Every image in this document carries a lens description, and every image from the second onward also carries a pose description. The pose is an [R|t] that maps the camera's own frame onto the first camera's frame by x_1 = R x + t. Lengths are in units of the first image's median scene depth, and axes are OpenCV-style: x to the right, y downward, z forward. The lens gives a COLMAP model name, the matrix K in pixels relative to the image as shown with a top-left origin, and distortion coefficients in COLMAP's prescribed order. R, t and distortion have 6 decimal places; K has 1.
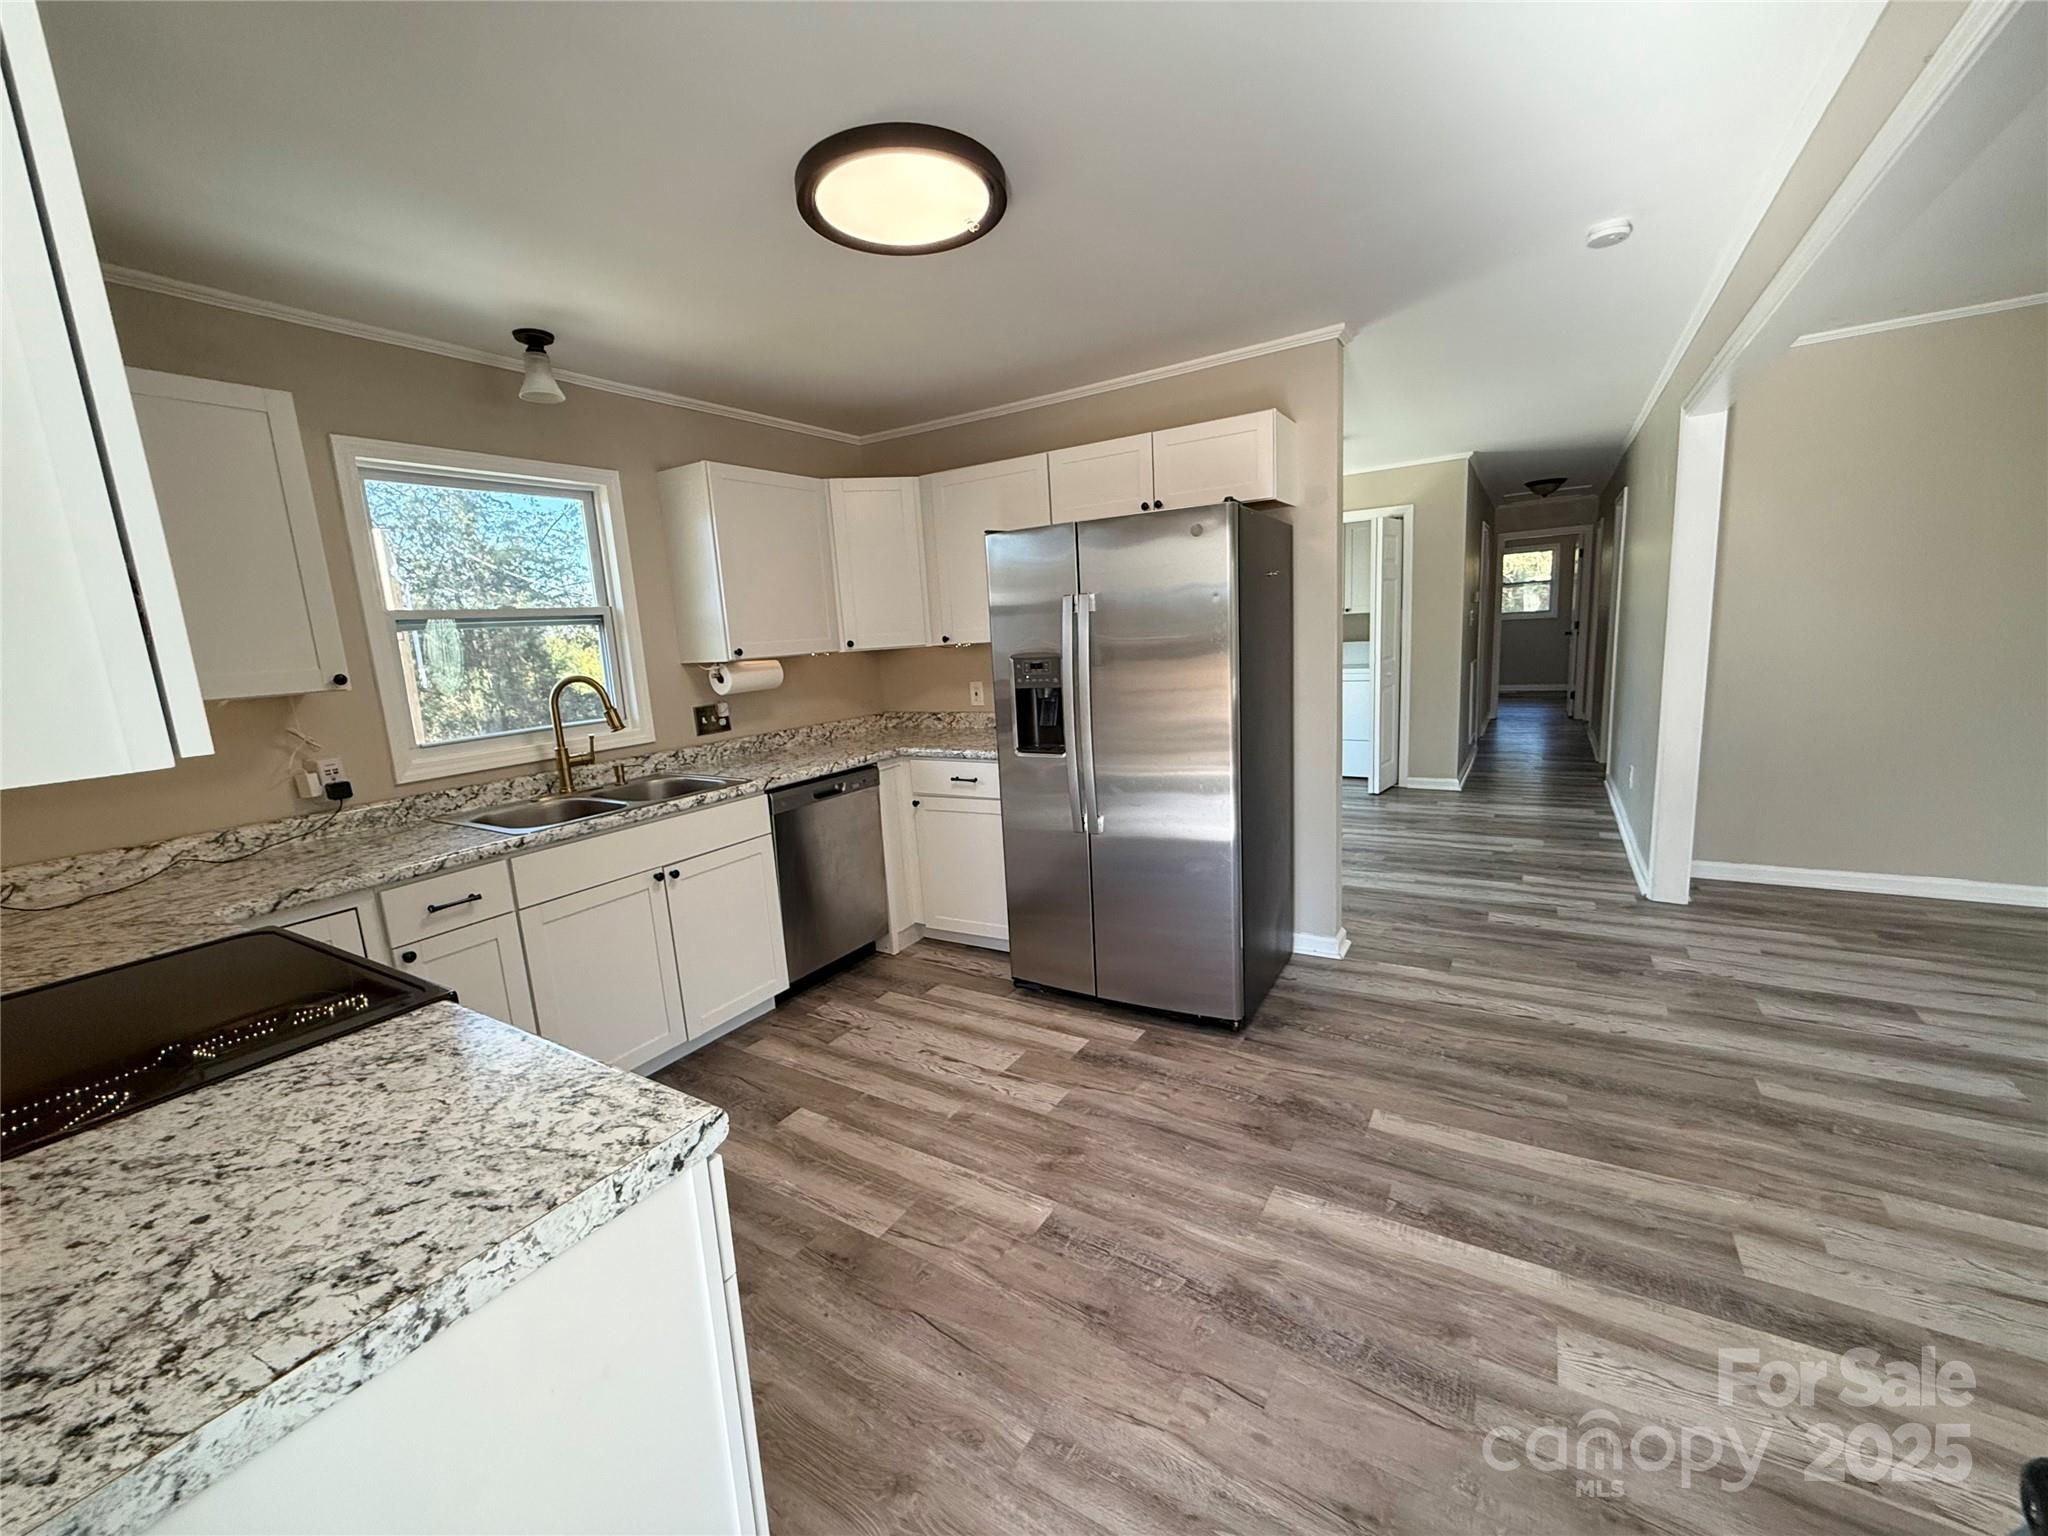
lens RADIAL K [[816.9, 0, 1021.5], [0, 816.9, 768.9], [0, 0, 1]] dist [0.000637, -0.000209]
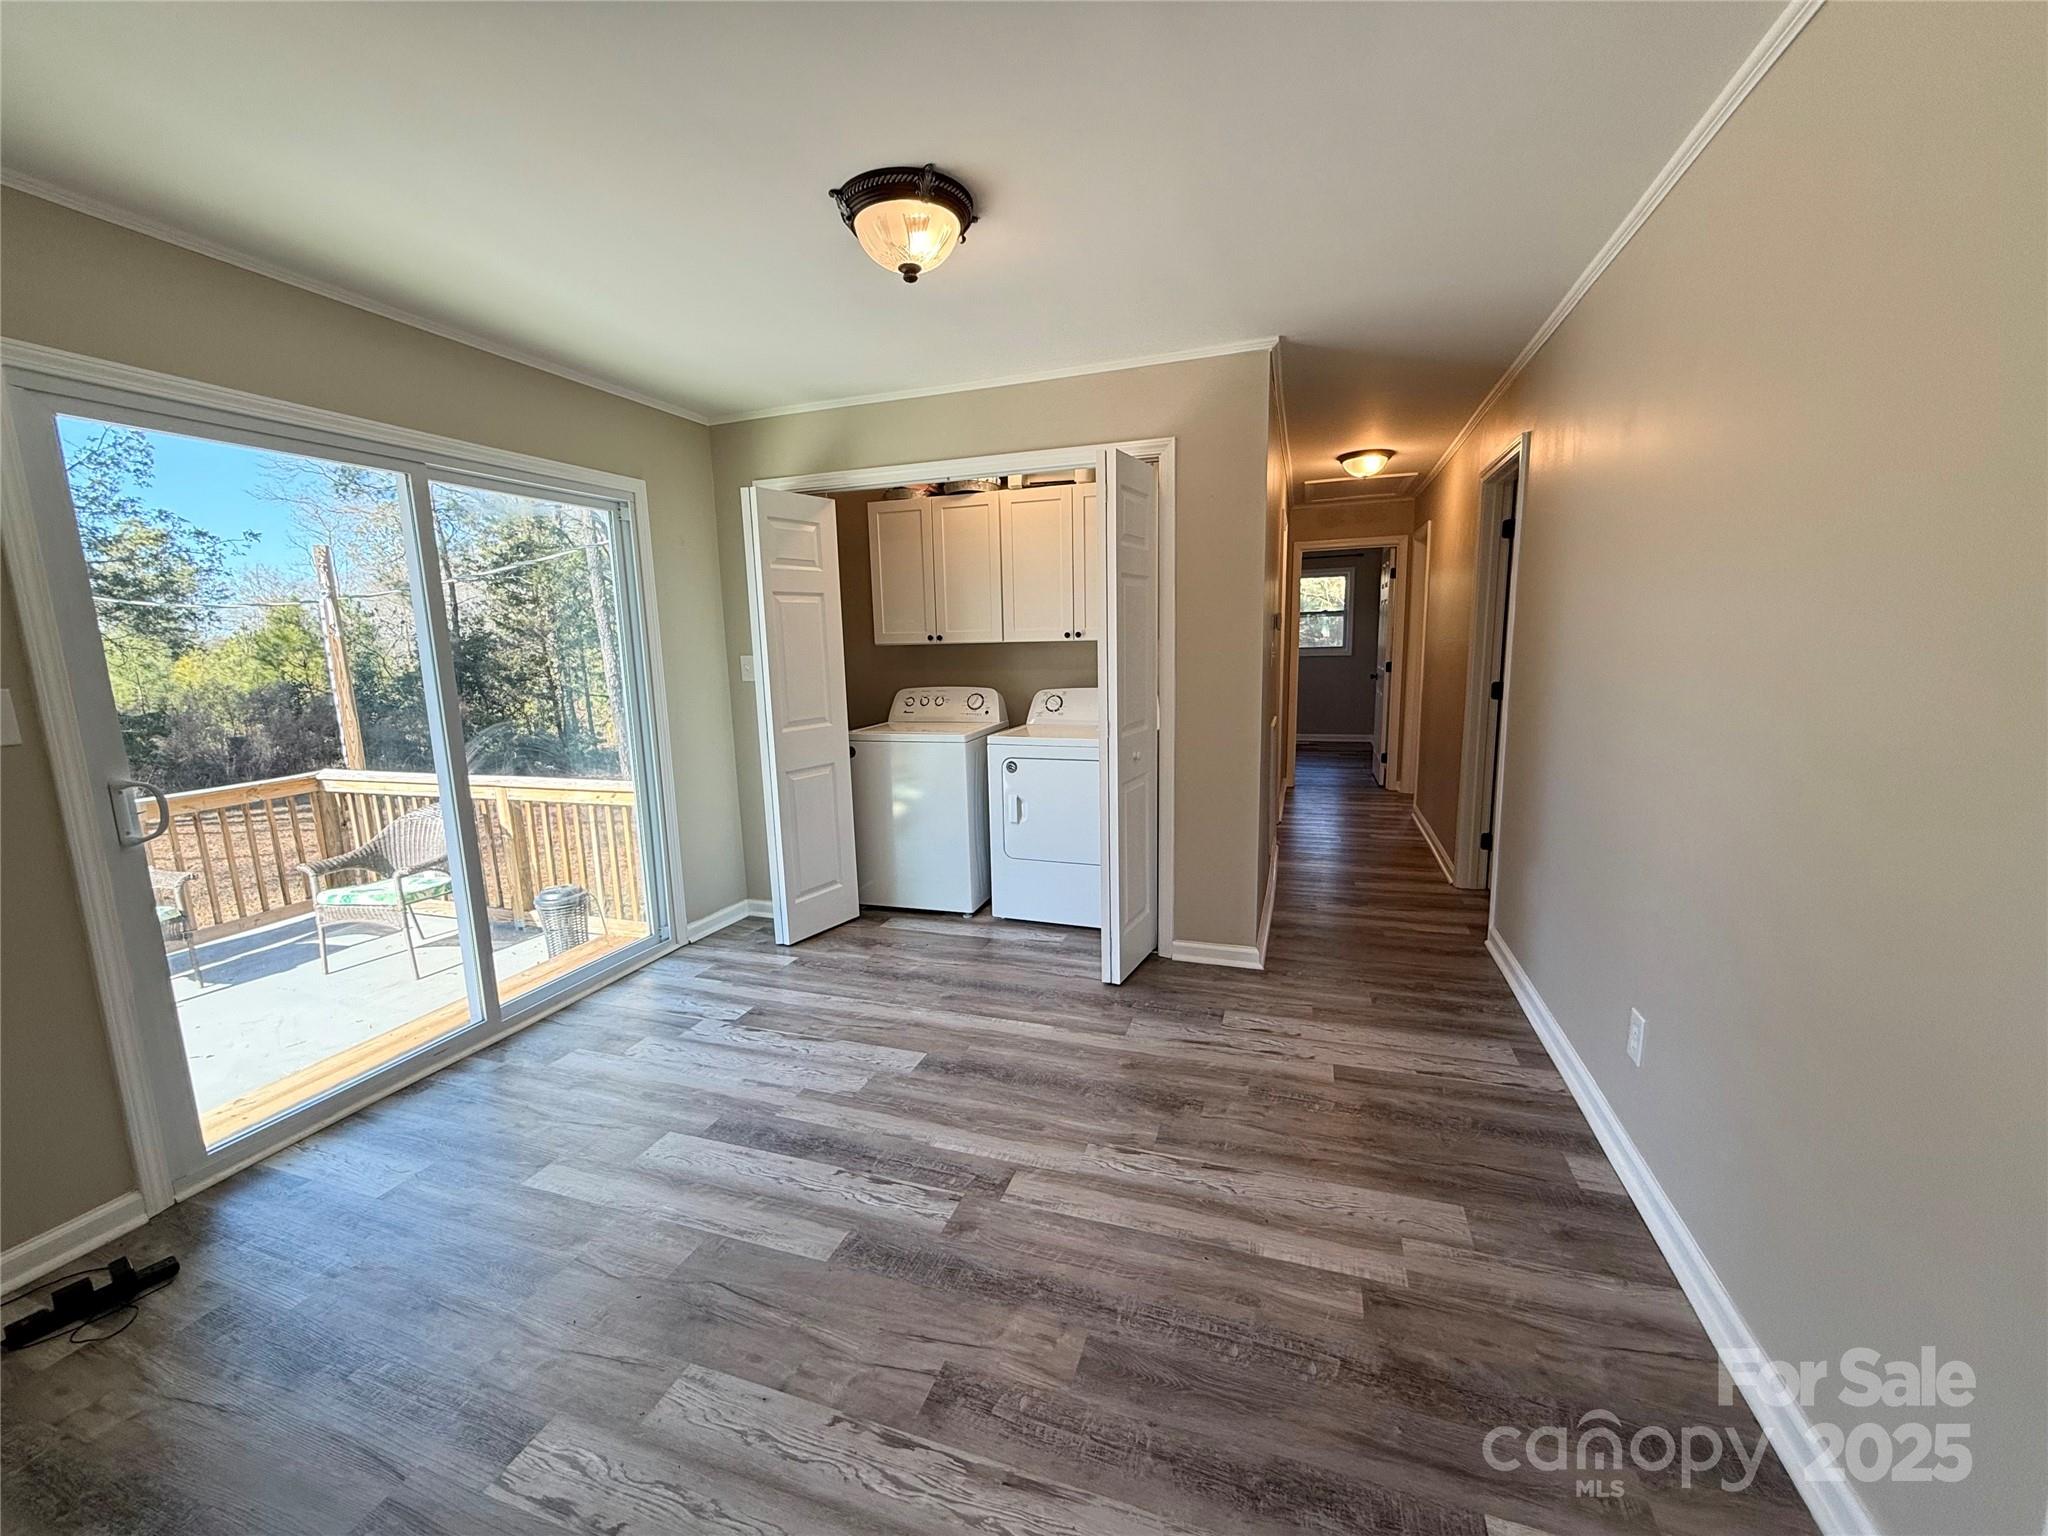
lens RADIAL K [[816.9, 0, 1021.5], [0, 816.9, 768.9], [0, 0, 1]] dist [0.000637, -0.000209]
pose [[0.974610, 0.000174, 0.223909, 0.509978], [0.005328, 0.999699, -0.023968, -0.187648], [-0.223845, 0.024553, 0.974315, 0.992310]]
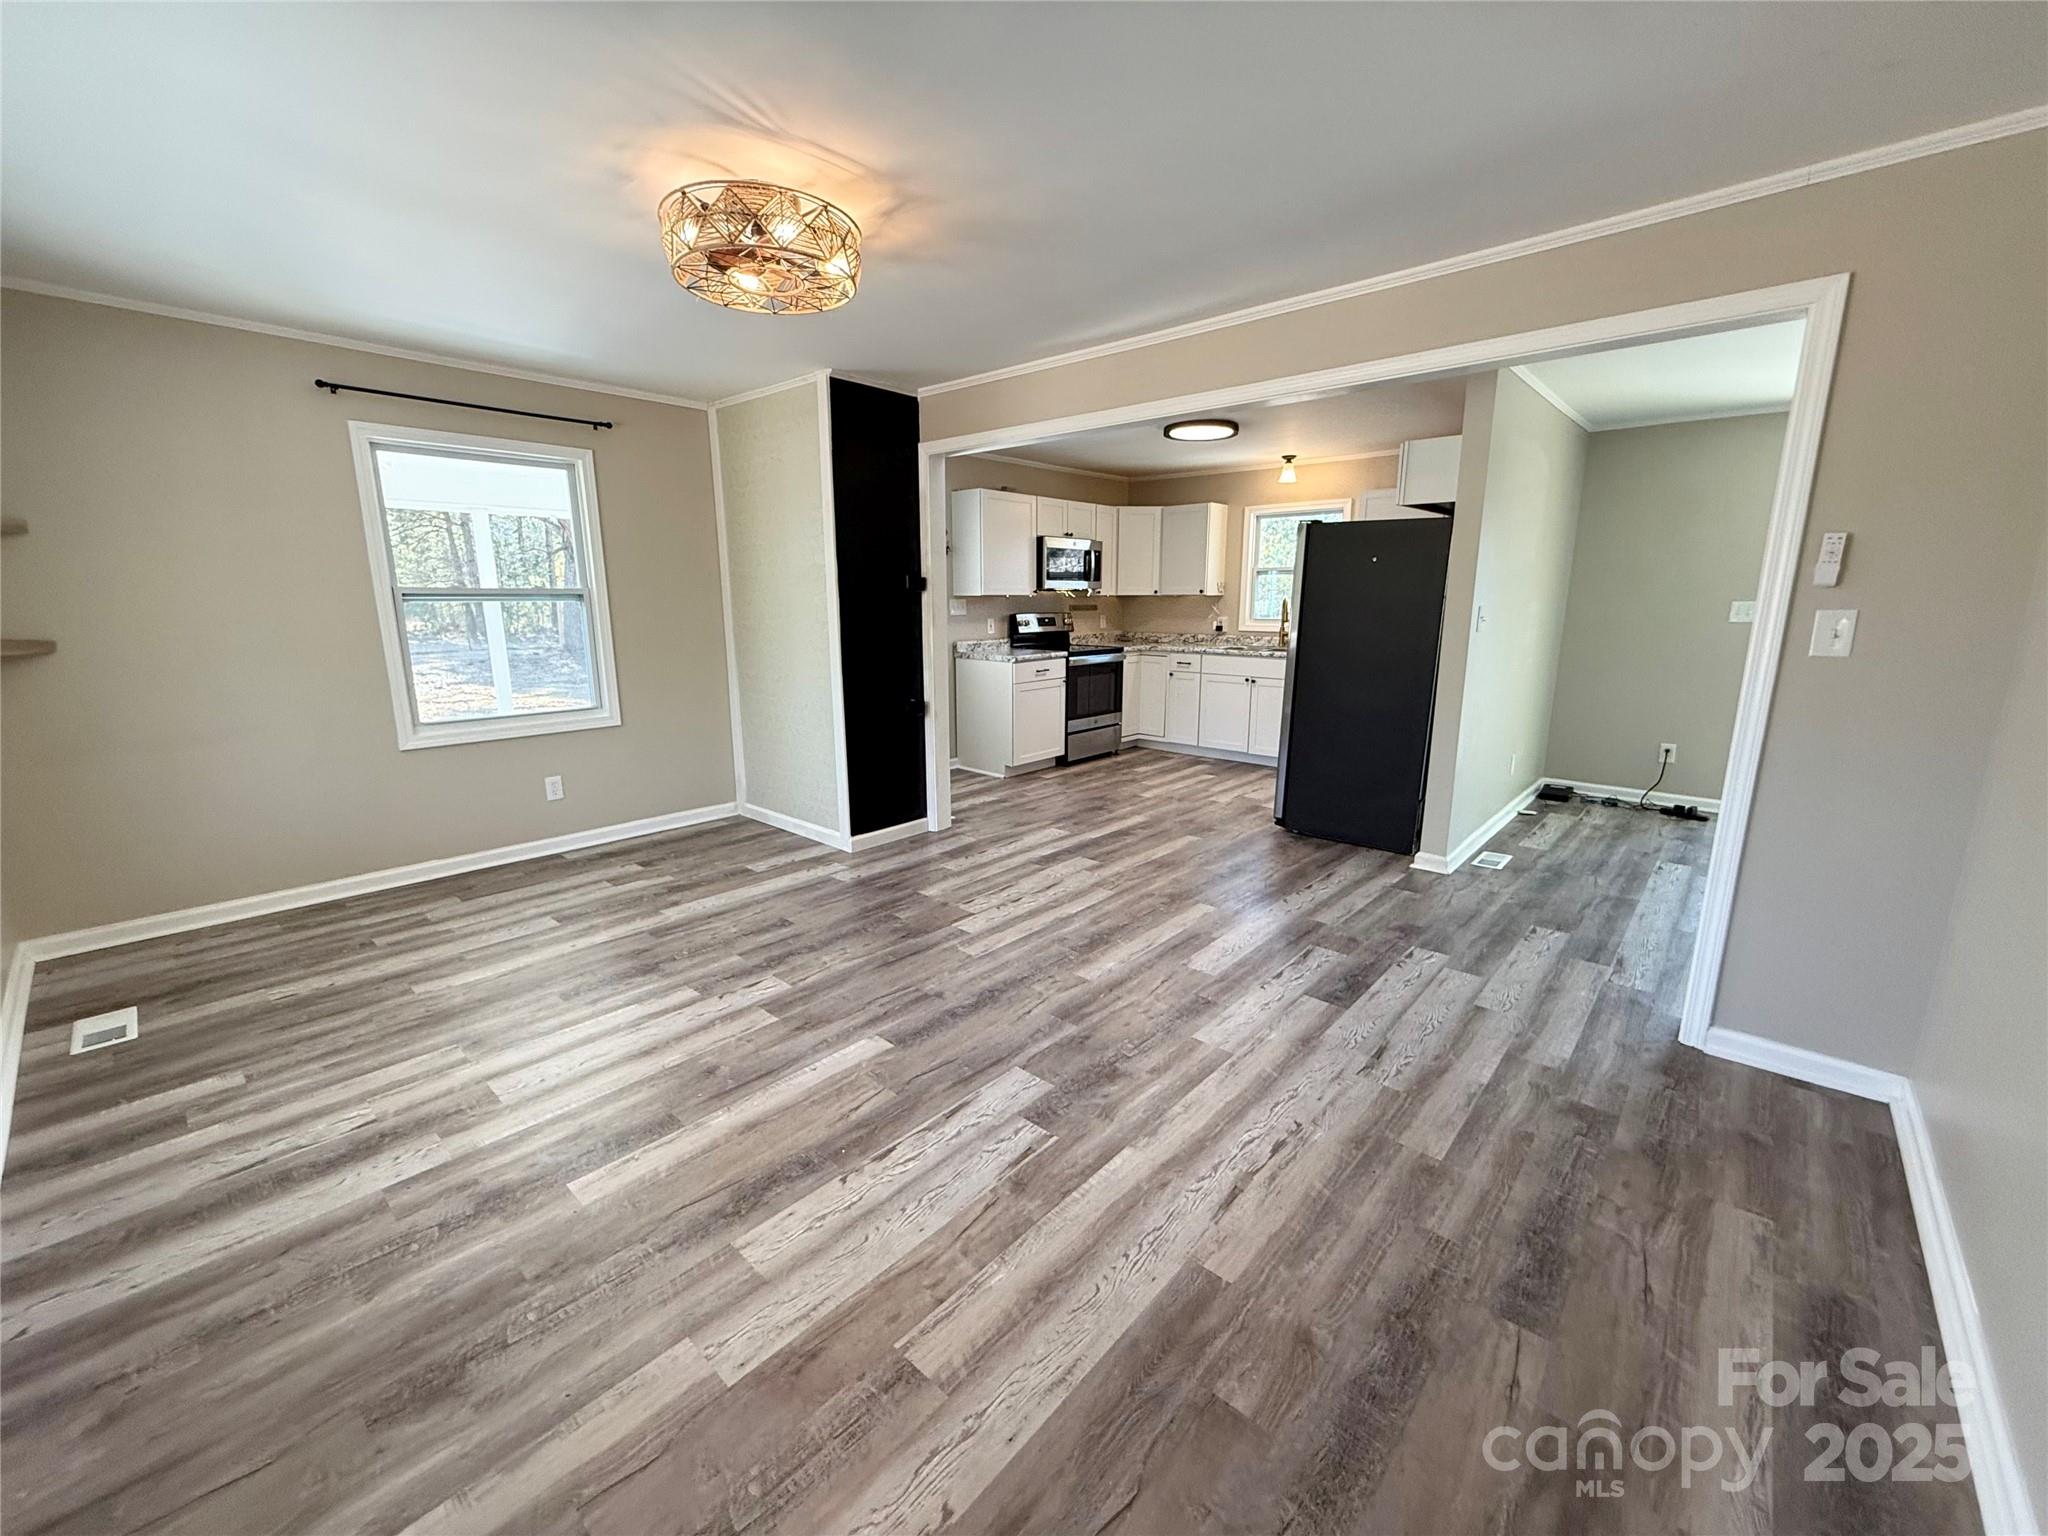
lens RADIAL K [[816.9, 0, 1021.5], [0, 816.9, 768.9], [0, 0, 1]] dist [0.000637, -0.000209]
pose [[-0.171849, 0.267596, -0.948083, 1.762580], [-0.159475, 0.942149, 0.294827, -0.196625], [0.972130, 0.201861, -0.119232, 0.577382]]
